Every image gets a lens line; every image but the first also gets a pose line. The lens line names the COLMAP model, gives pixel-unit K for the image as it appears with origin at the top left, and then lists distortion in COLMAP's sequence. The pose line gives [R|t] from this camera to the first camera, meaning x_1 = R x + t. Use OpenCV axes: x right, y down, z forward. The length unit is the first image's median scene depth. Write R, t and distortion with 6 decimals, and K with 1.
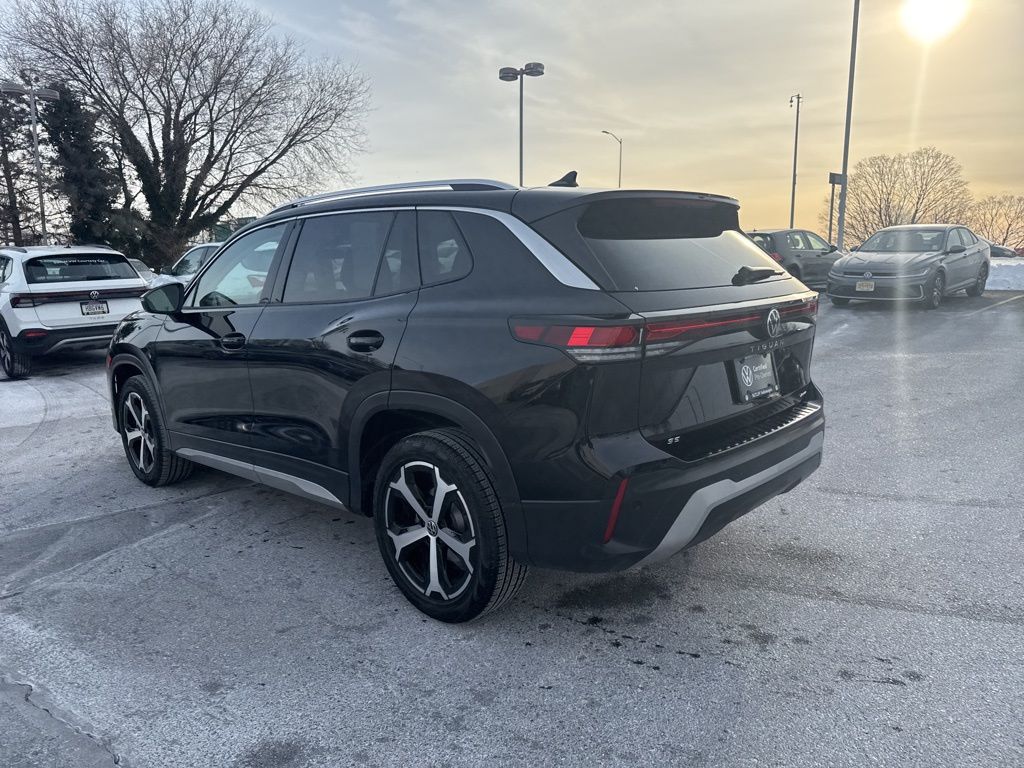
lens RADIAL K [[723.1, 0, 503.0], [0, 723.1, 387.1], [0, 0, 1]] dist [0.026749, -0.035227]
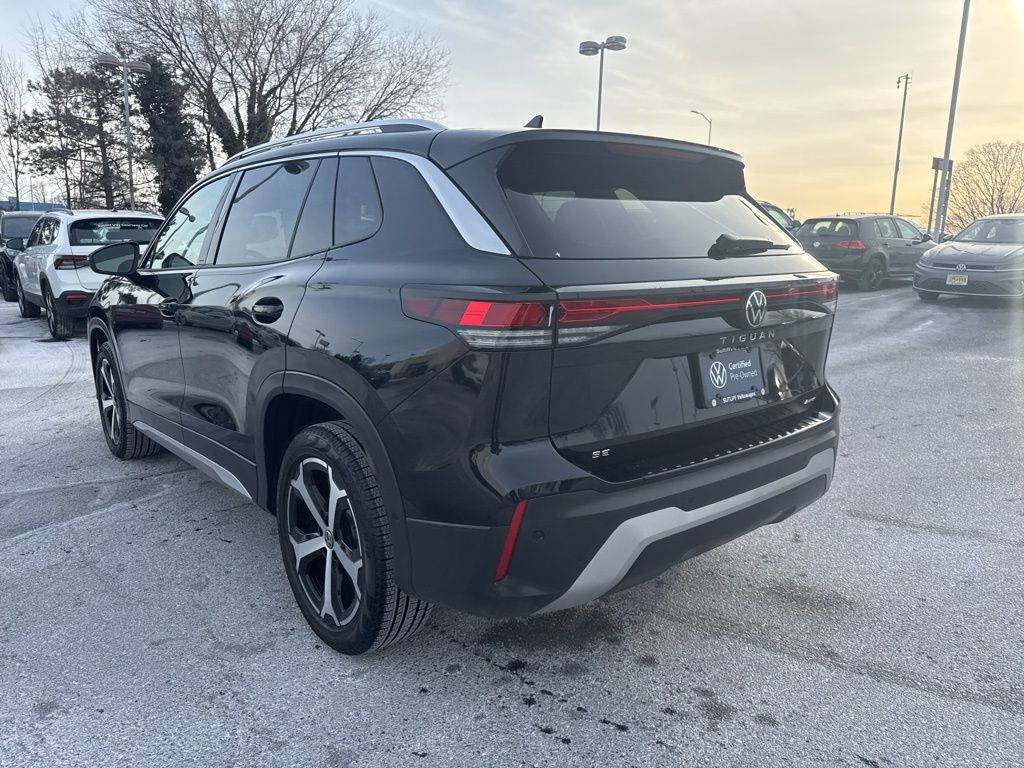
lens RADIAL K [[723.1, 0, 503.7], [0, 723.1, 384.1], [0, 0, 1]] dist [0.026749, -0.035227]
pose [[0.993355, 0.051064, -0.103144, 0.148505], [-0.048943, 0.998537, 0.022996, -0.009598], [0.104167, -0.017795, 0.994401, 0.158376]]
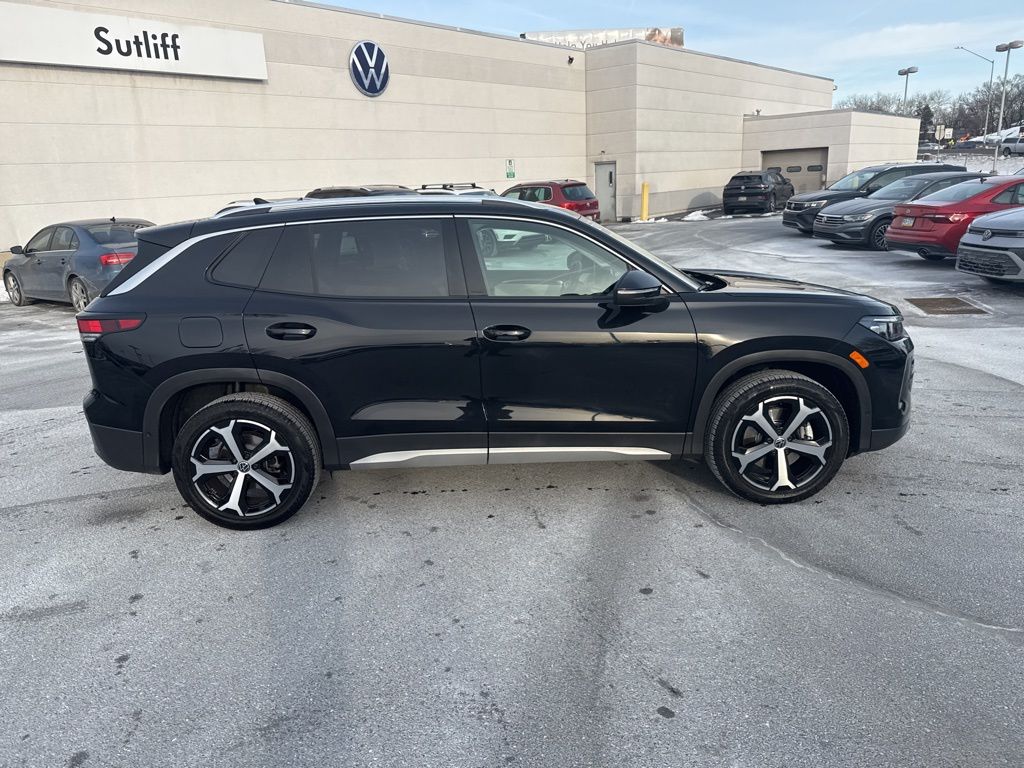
lens RADIAL K [[723.1, 0, 508.6], [0, 723.1, 389.4], [0, 0, 1]] dist [0.026749, -0.035227]
pose [[-0.687503, 0.239838, -0.685432, 0.752084], [-0.060172, 0.921825, 0.382907, -0.490188], [0.723684, 0.304493, -0.619327, 2.174970]]
